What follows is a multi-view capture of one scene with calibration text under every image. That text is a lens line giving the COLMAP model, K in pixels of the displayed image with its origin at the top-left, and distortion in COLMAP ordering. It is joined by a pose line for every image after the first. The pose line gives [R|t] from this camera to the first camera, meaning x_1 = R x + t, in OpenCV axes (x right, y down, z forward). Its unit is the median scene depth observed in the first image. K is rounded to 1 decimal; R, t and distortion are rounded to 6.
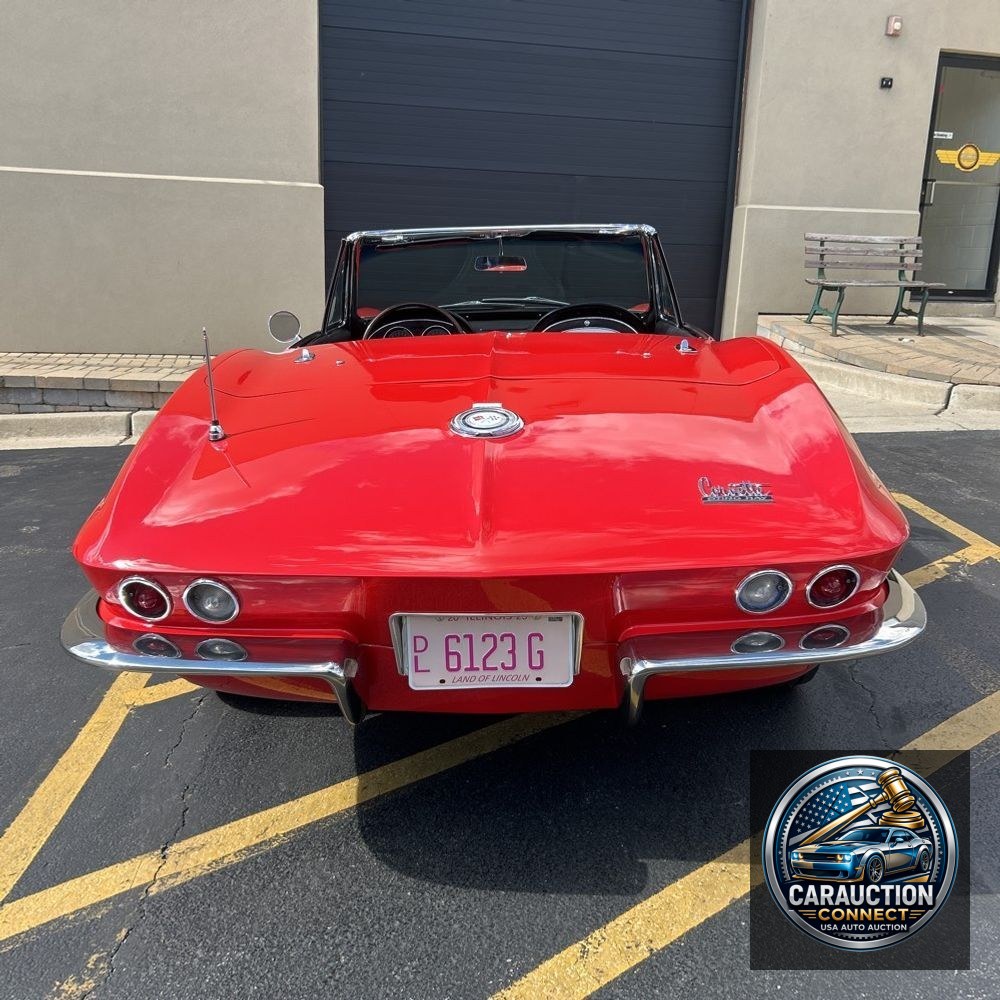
lens RADIAL K [[1005.2, 0, 492.7], [0, 1005.2, 494.8], [0, 0, 1]] dist [0.018762, 0.000000]
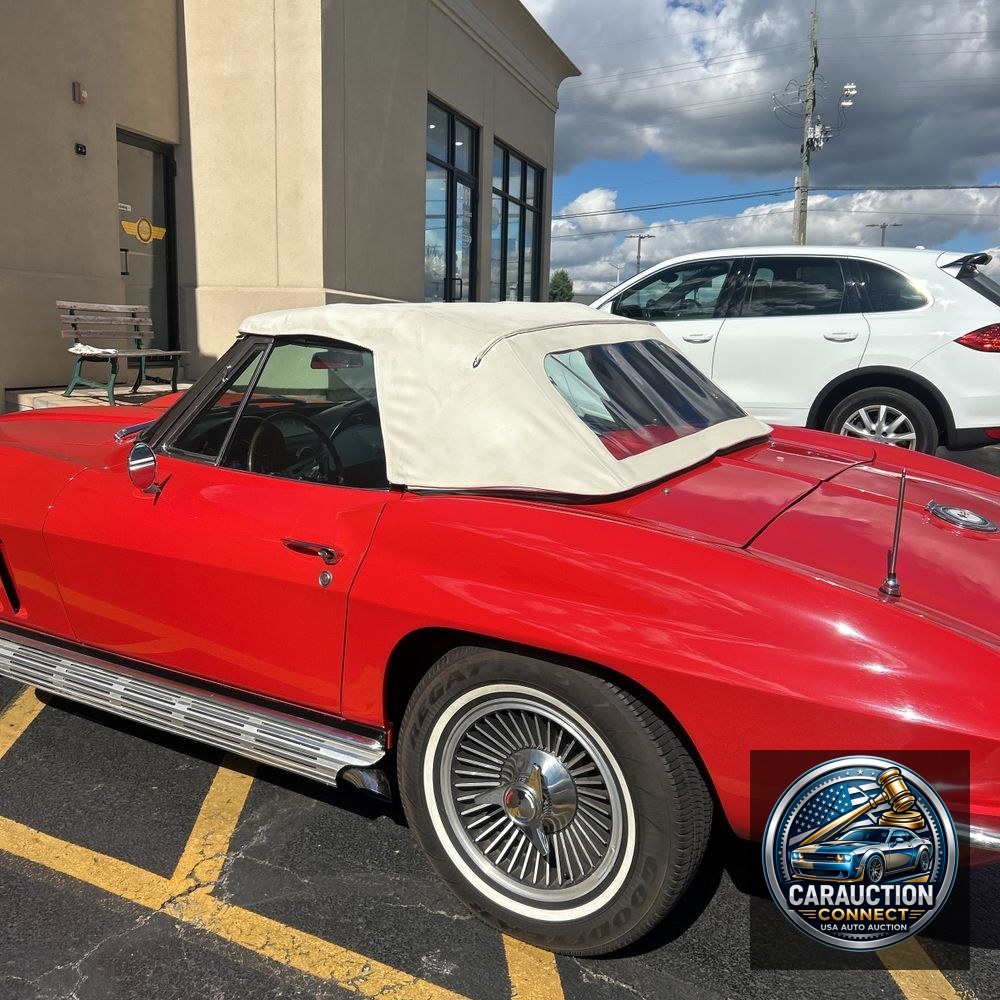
lens RADIAL K [[1005.2, 0, 487.2], [0, 1005.2, 491.6], [0, 0, 1]] dist [0.018762, 0.000000]
pose [[0.508540, -0.147792, 0.848260, -1.115258], [0.191655, 0.979873, 0.055824, -0.243818], [-0.839438, 0.134185, 0.526630, 0.778945]]
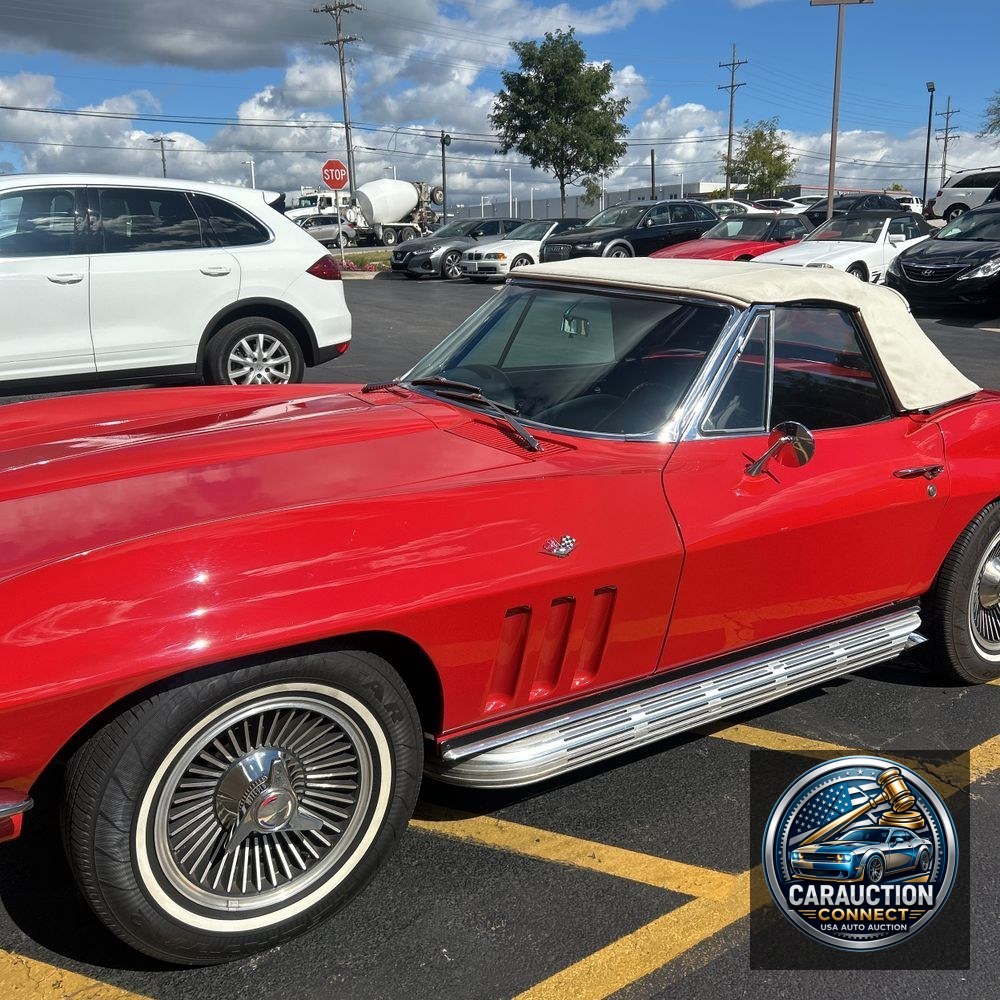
lens RADIAL K [[1005.2, 0, 506.3], [0, 1005.2, 494.3], [0, 0, 1]] dist [0.018762, 0.000000]
pose [[-0.571484, -0.207034, 0.794067, -1.063937], [0.188726, 0.908555, 0.372708, -0.701266], [-0.798617, 0.362858, -0.480152, 2.485220]]
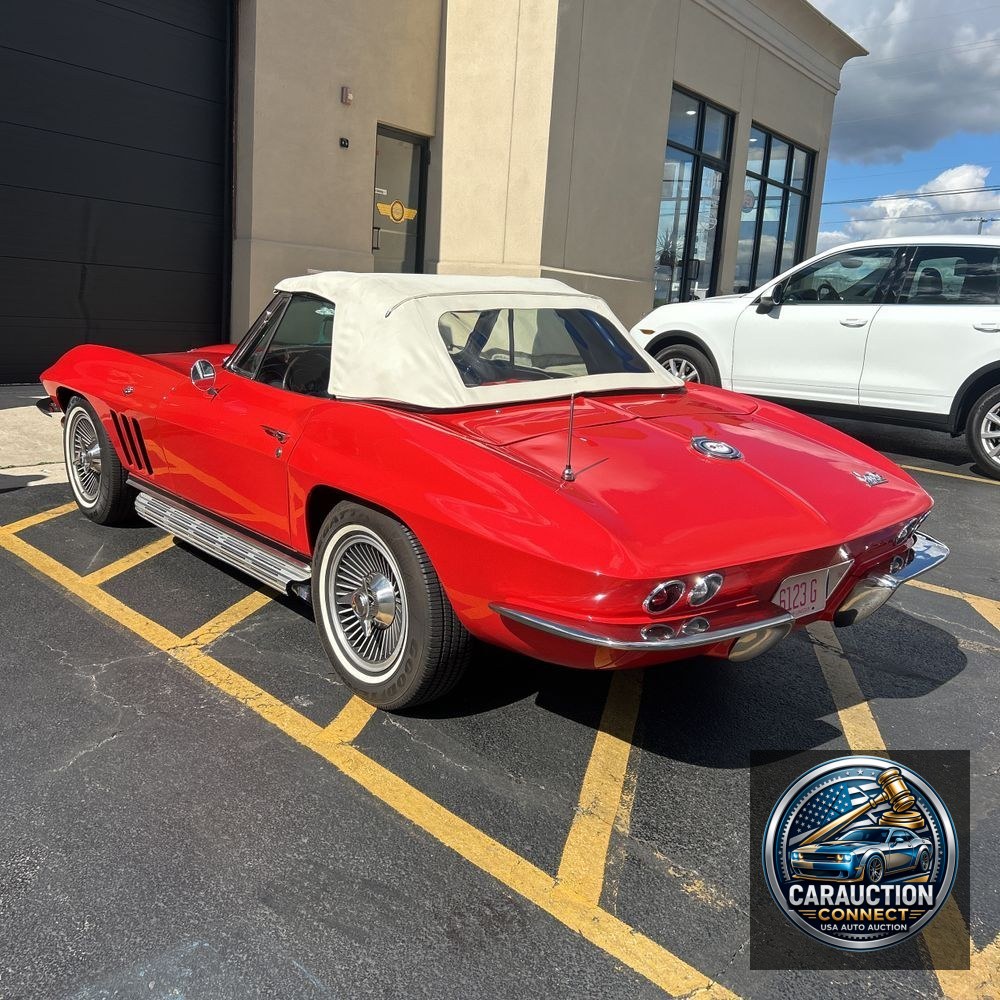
lens RADIAL K [[1005.2, 0, 494.5], [0, 1005.2, 493.7], [0, 0, 1]] dist [0.018762, 0.000000]
pose [[0.747440, -0.104435, 0.656069, -1.119732], [0.111151, 0.993305, 0.031487, -0.083980], [-0.654965, 0.049388, 0.754043, 0.101155]]
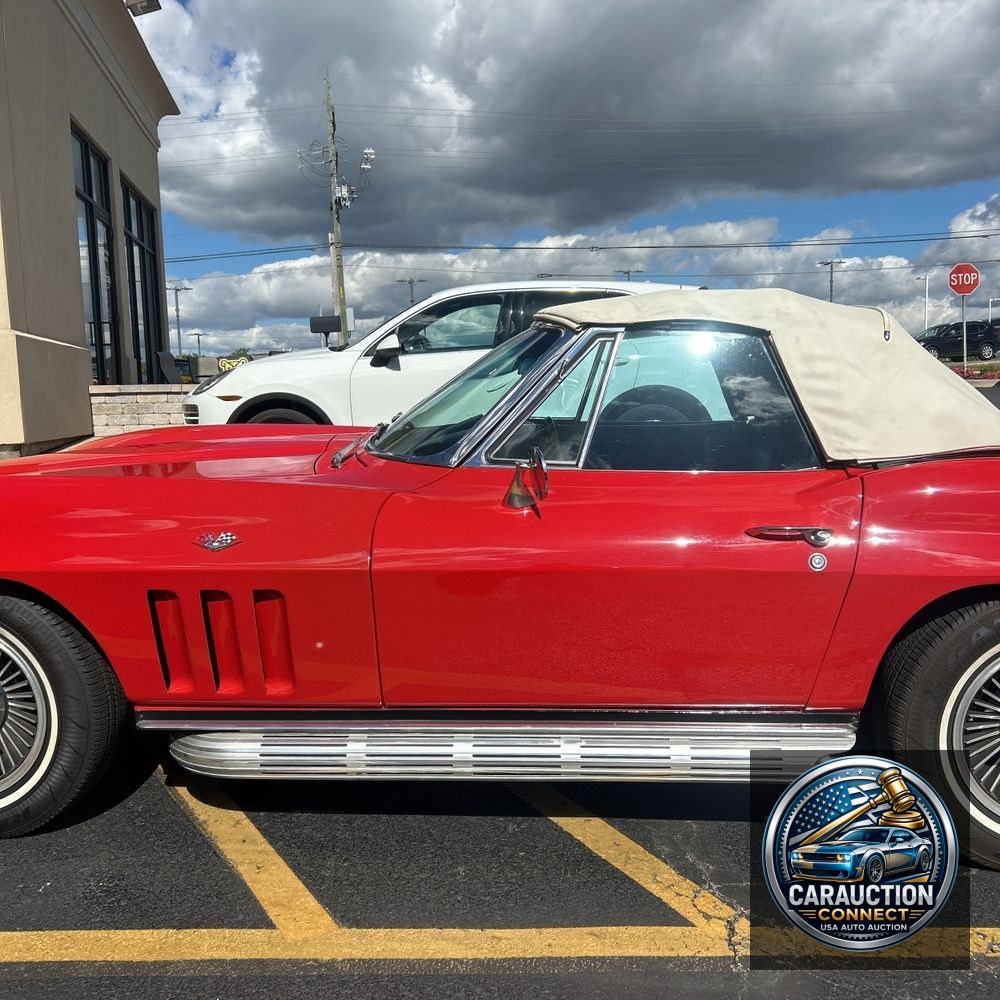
lens RADIAL K [[1005.2, 0, 506.6], [0, 1005.2, 502.4], [0, 0, 1]] dist [0.018762, 0.000000]
pose [[0.045693, -0.139352, 0.989188, -1.316924], [0.256415, 0.958682, 0.123210, -0.381486], [-0.965486, 0.248013, 0.079537, 1.645968]]
